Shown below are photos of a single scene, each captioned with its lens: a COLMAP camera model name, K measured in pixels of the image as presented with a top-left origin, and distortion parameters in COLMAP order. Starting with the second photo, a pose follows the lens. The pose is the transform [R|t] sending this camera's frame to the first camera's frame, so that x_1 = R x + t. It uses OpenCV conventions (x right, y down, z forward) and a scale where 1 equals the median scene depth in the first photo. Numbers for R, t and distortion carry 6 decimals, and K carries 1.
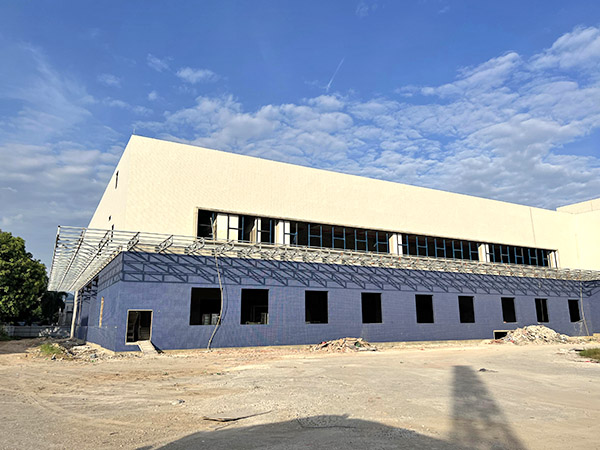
lens RADIAL K [[463.9, 0, 300.0], [0, 463.9, 225.0], [0, 0, 1]] dist [0.073558, -0.008468]
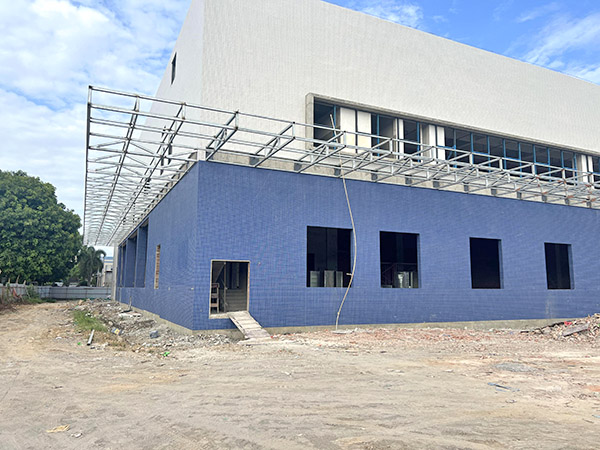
lens RADIAL K [[463.9, 0, 300.0], [0, 463.9, 225.0], [0, 0, 1]] dist [0.073558, -0.008468]
pose [[0.998201, 0.002003, -0.059928, -0.181077], [0.002338, 0.997383, 0.072266, 0.079030], [0.059916, -0.072276, 0.995583, 0.354667]]
